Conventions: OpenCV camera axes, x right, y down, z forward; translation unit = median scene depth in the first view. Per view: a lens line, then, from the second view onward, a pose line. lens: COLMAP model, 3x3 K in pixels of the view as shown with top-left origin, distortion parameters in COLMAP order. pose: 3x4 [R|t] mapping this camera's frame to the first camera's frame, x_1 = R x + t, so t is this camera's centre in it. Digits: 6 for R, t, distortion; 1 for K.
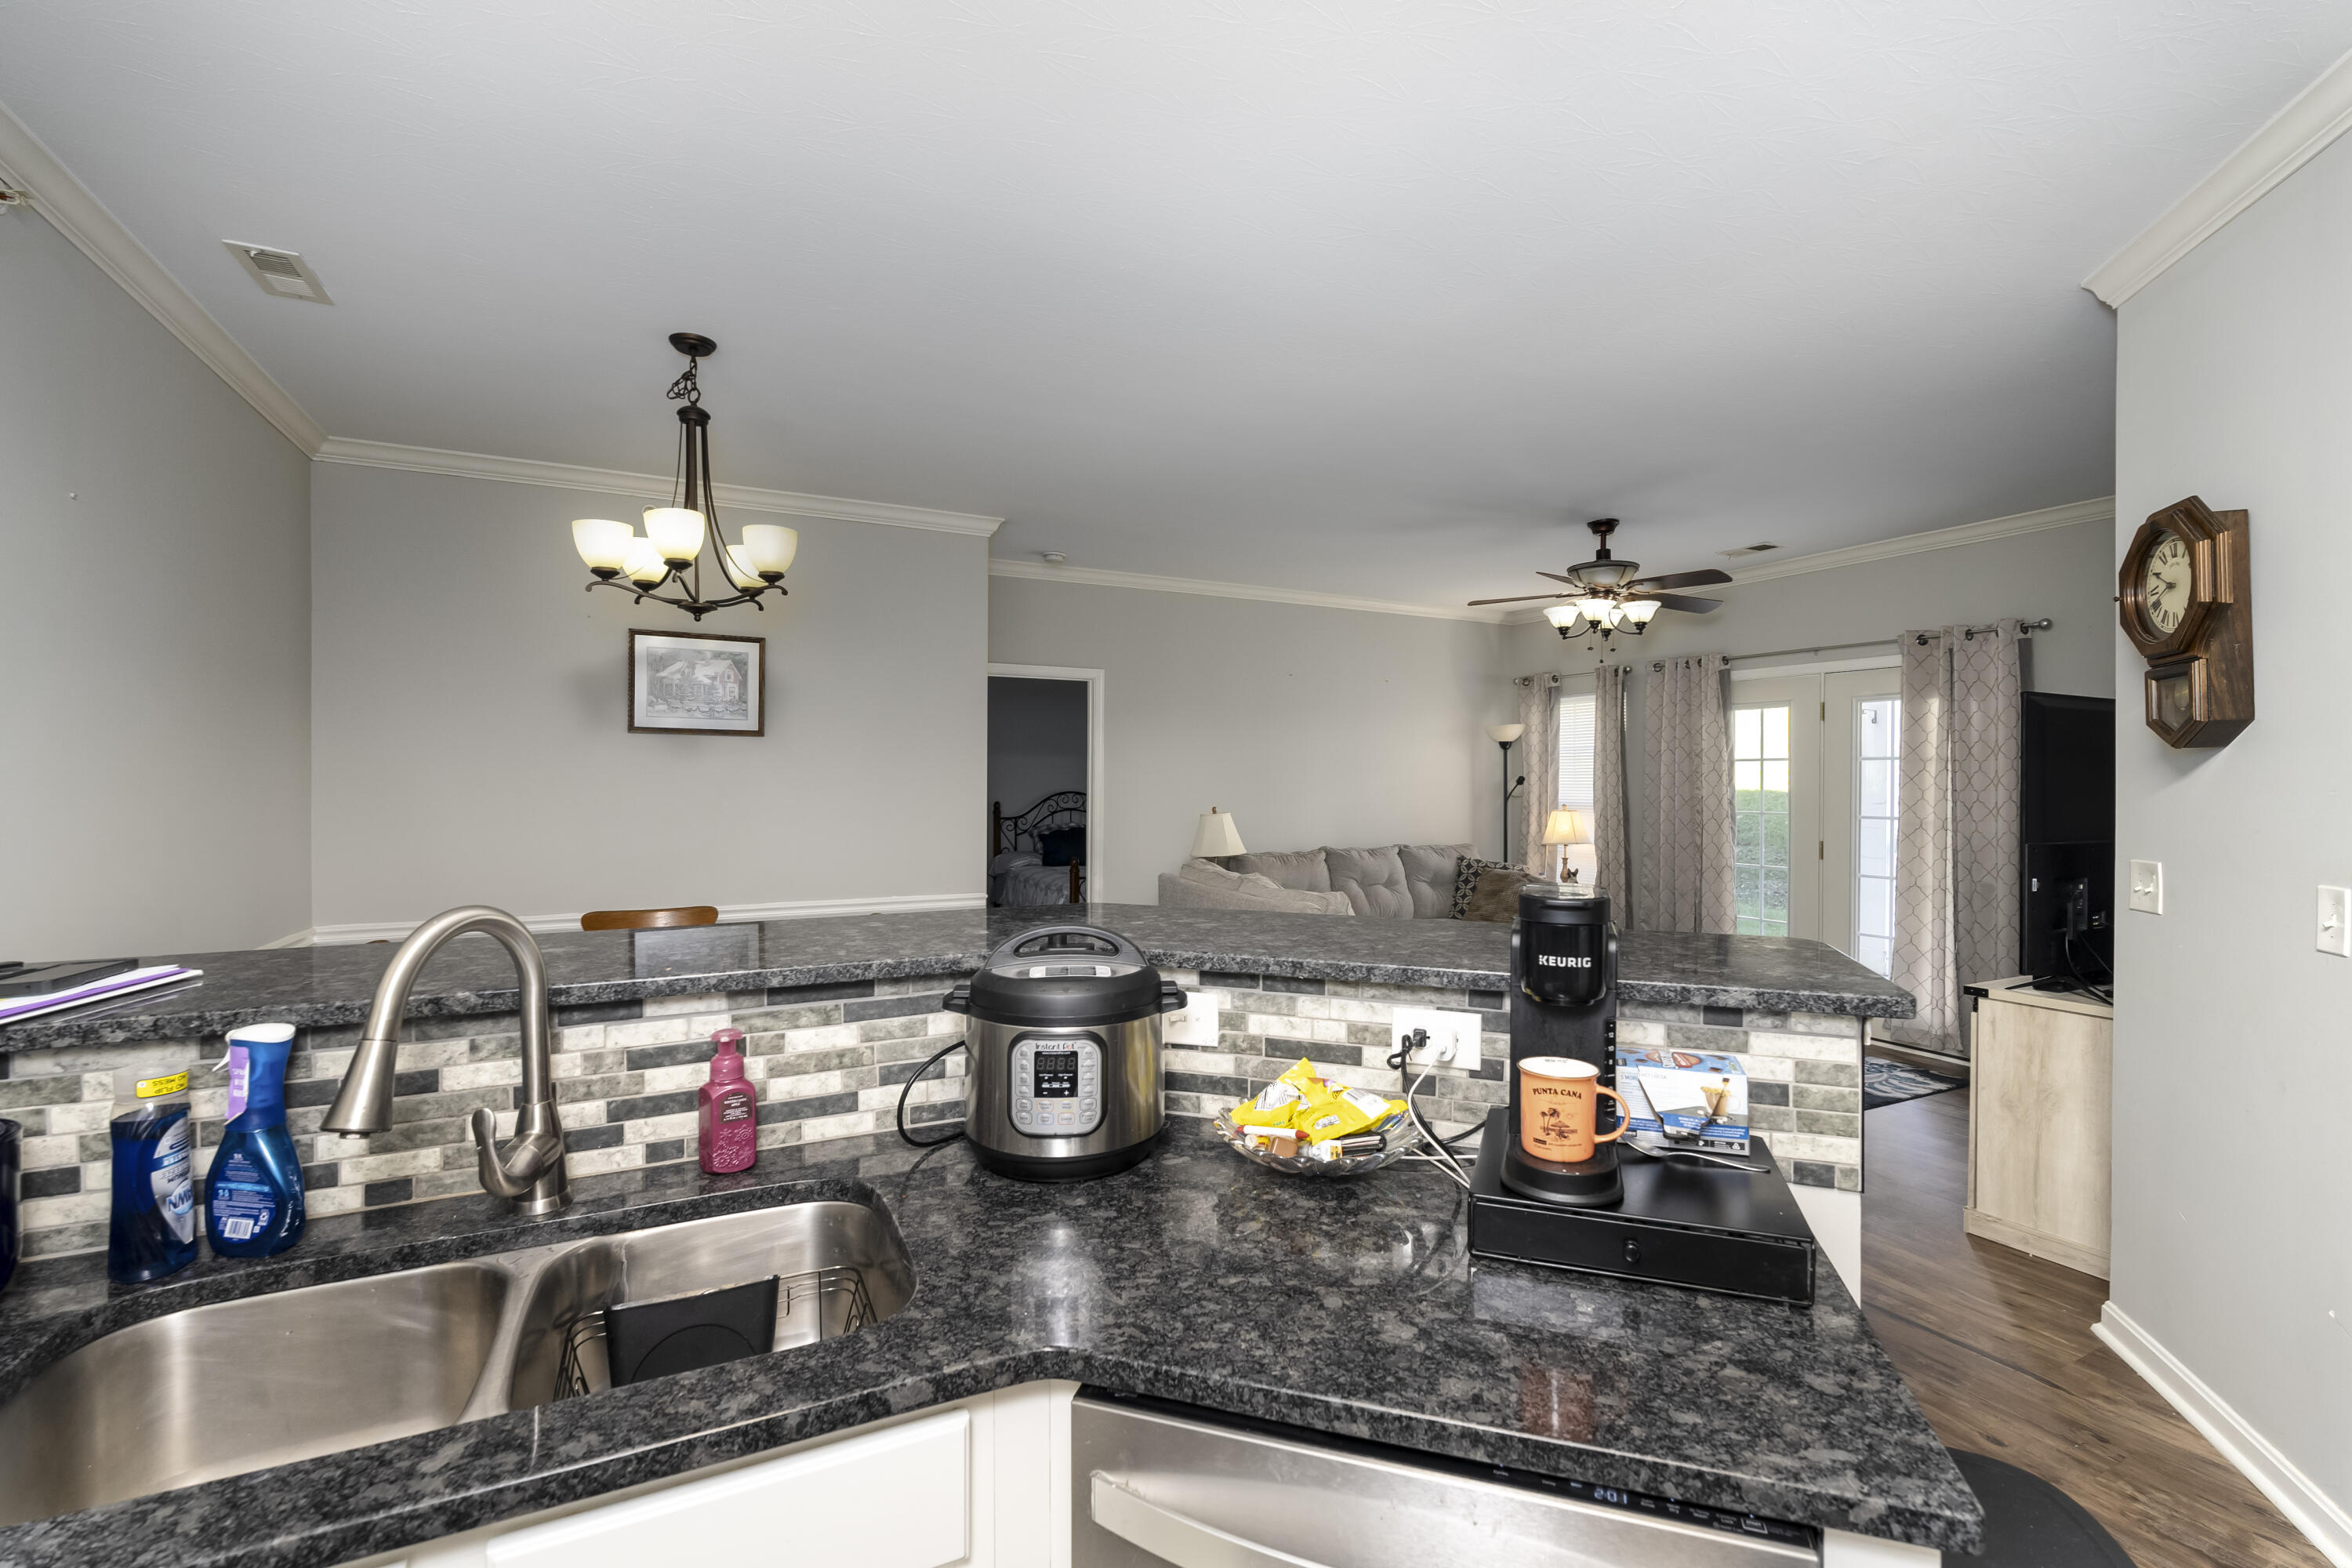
lens RADIAL K [[1036.8, 0, 1176.7], [0, 1036.8, 783.8], [0, 0, 1]] dist [-0.000332, -0.000008]
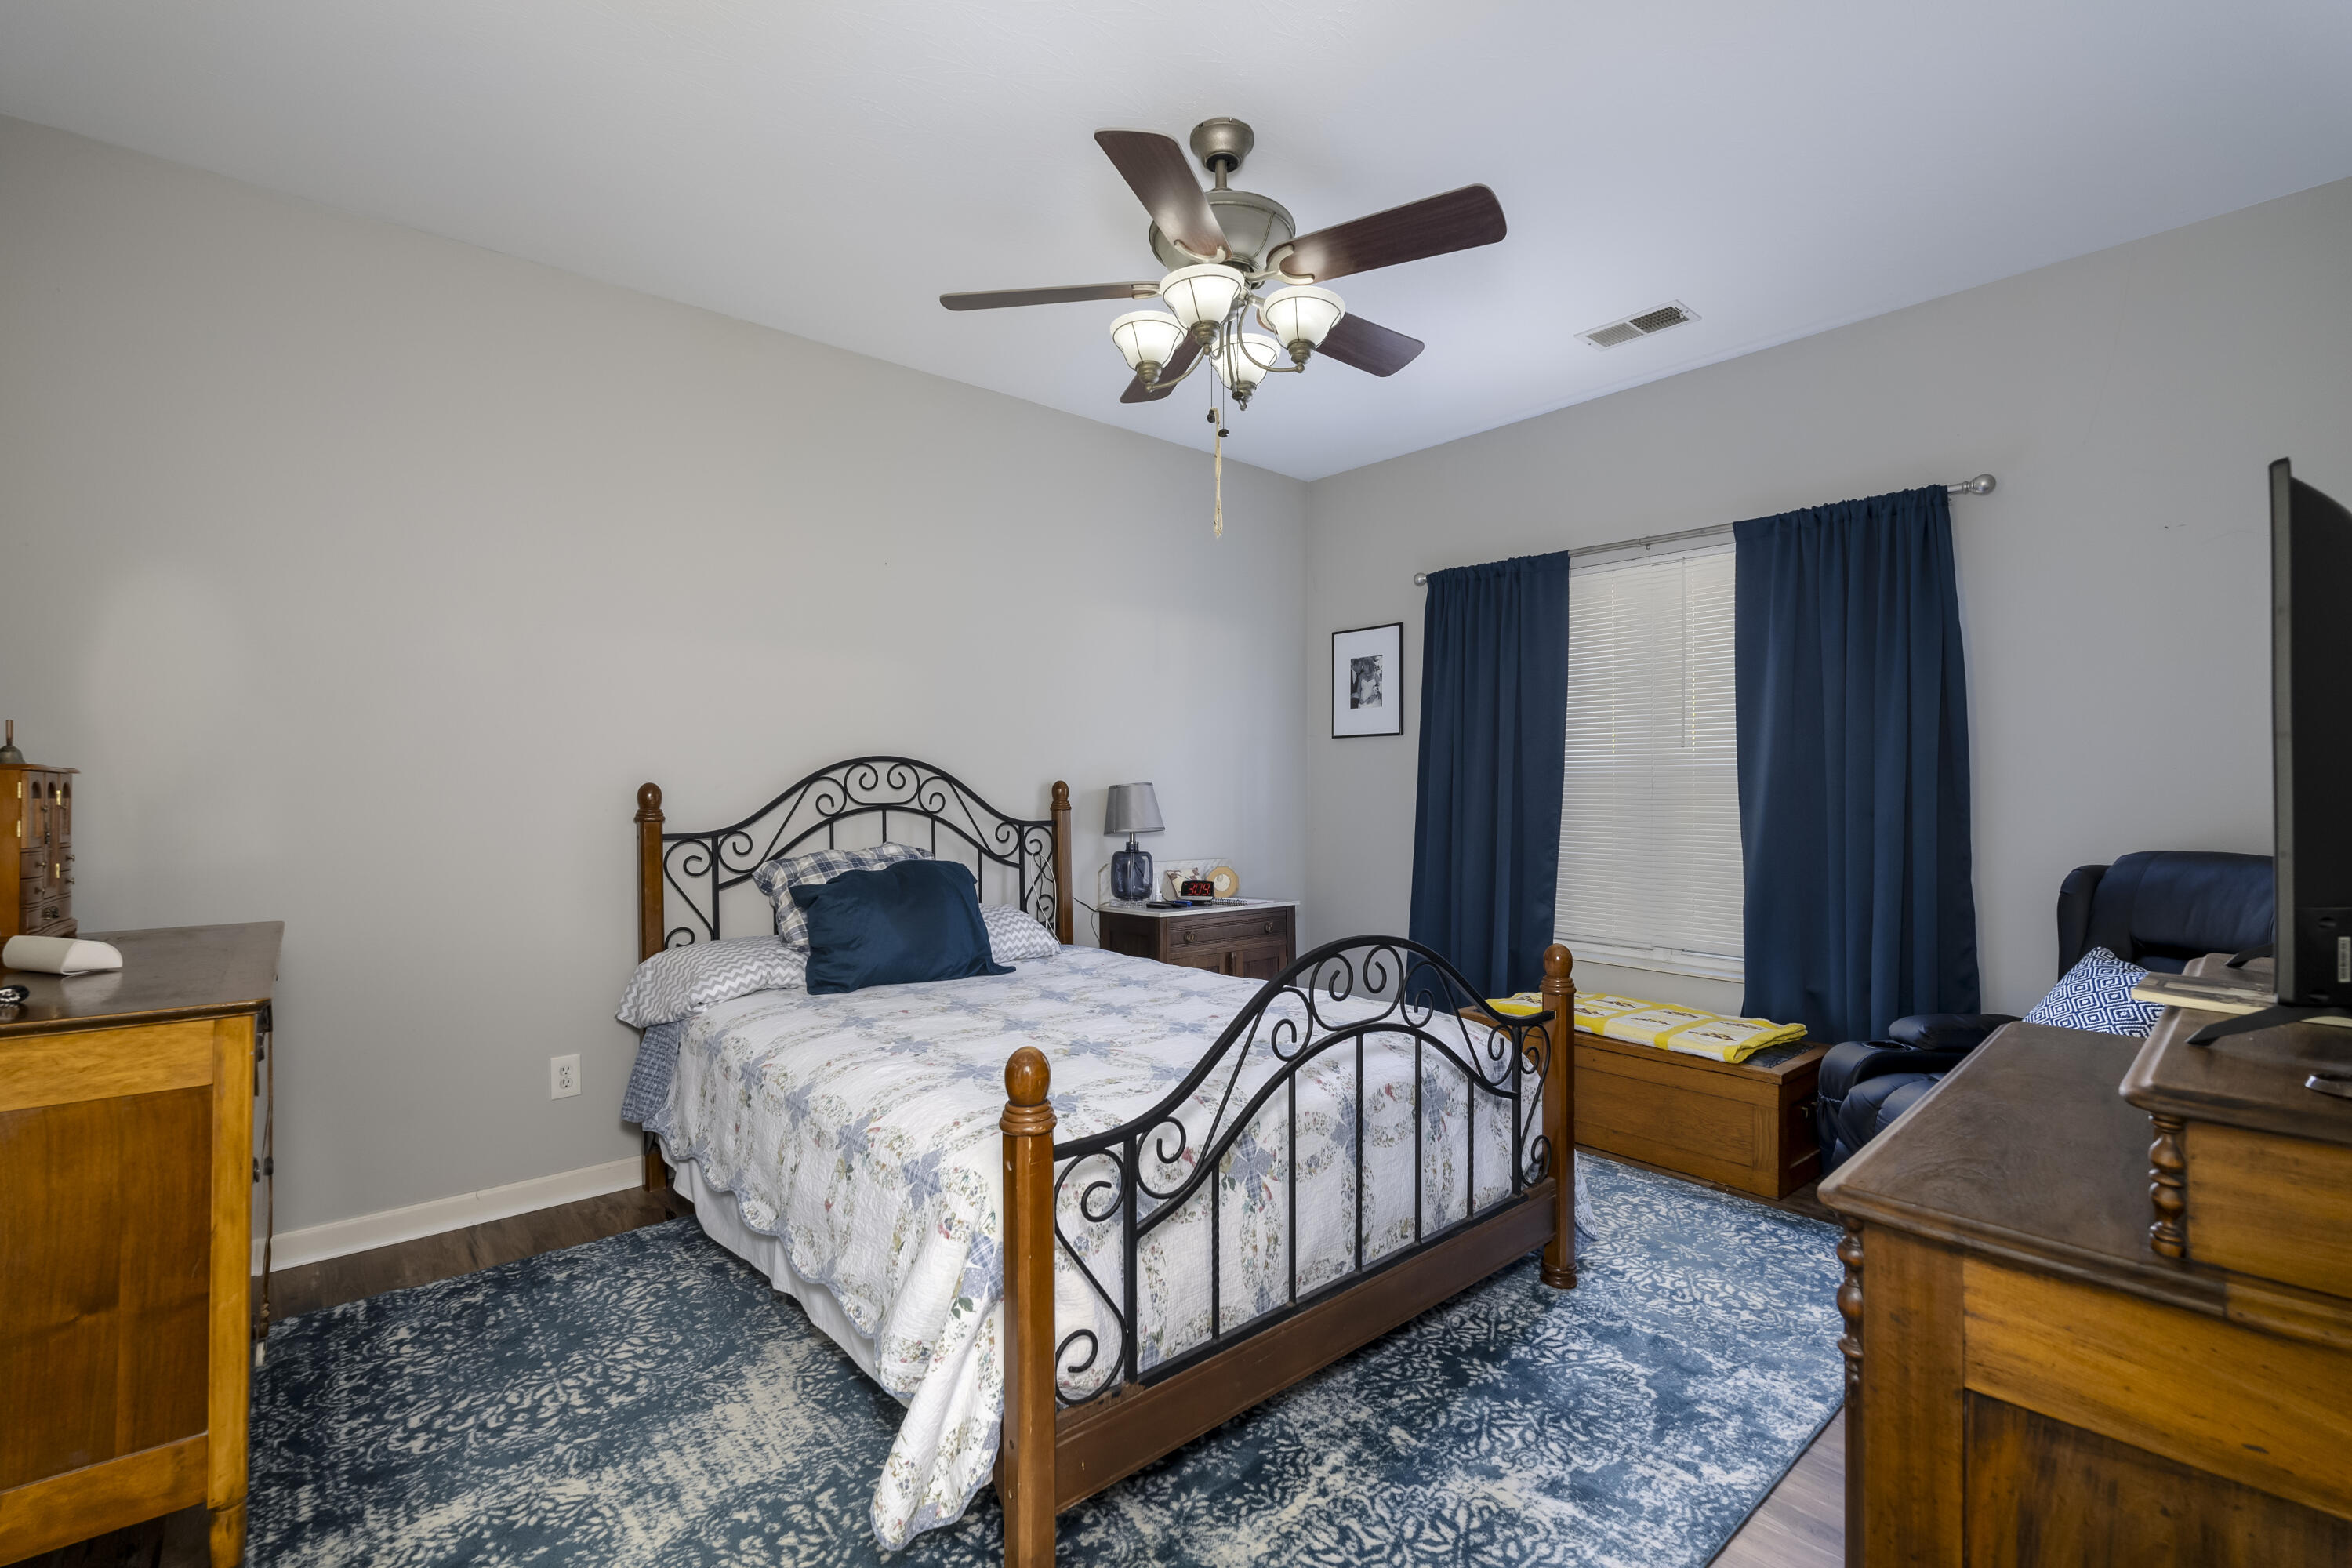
lens RADIAL K [[1036.8, 0, 1174.6], [0, 1036.8, 784.8], [0, 0, 1]] dist [-0.000332, -0.000008]
pose [[0.969617, -0.003547, 0.244604, -0.097541], [0.002869, 0.999991, 0.003129, 0.016883], [-0.244613, -0.002332, 0.969618, 0.667208]]
